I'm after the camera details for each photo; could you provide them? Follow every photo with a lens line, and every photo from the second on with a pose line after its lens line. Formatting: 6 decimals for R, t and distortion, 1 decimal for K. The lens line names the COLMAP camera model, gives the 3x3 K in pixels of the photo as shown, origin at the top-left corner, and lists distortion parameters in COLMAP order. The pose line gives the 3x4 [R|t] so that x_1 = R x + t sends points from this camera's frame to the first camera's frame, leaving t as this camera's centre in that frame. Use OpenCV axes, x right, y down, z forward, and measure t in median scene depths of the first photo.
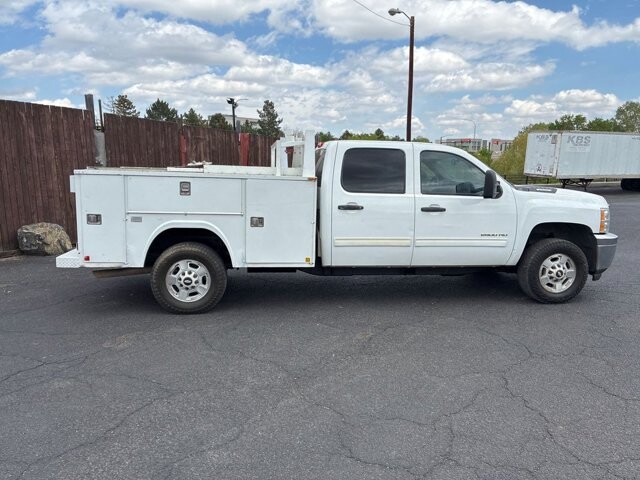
lens RADIAL K [[486.9, 0, 316.6], [0, 486.9, 235.9], [0, 0, 1]] dist [0.042521, -0.044932]
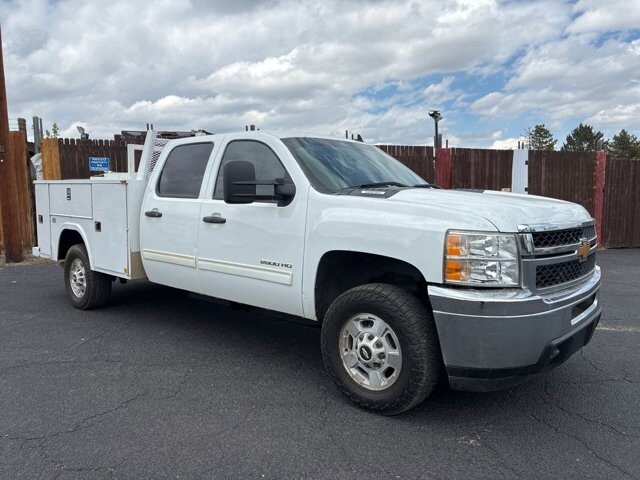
lens RADIAL K [[486.9, 0, 320.2], [0, 486.9, 241.4], [0, 0, 1]] dist [0.042521, -0.044932]
pose [[0.653587, 0.055673, -0.754801, 0.873090], [-0.097393, 0.995186, -0.010930, -0.029803], [0.750559, 0.080656, 0.655863, 0.639170]]
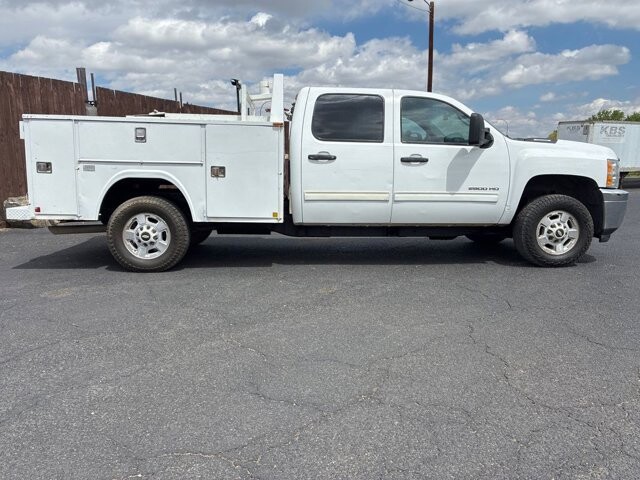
lens RADIAL K [[486.9, 0, 315.6], [0, 486.9, 236.2], [0, 0, 1]] dist [0.042521, -0.044932]
pose [[0.997964, 0.000269, -0.063784, 0.112621], [-0.000779, 0.999968, -0.007981, 0.093667], [0.063780, 0.008015, 0.997932, 0.083599]]
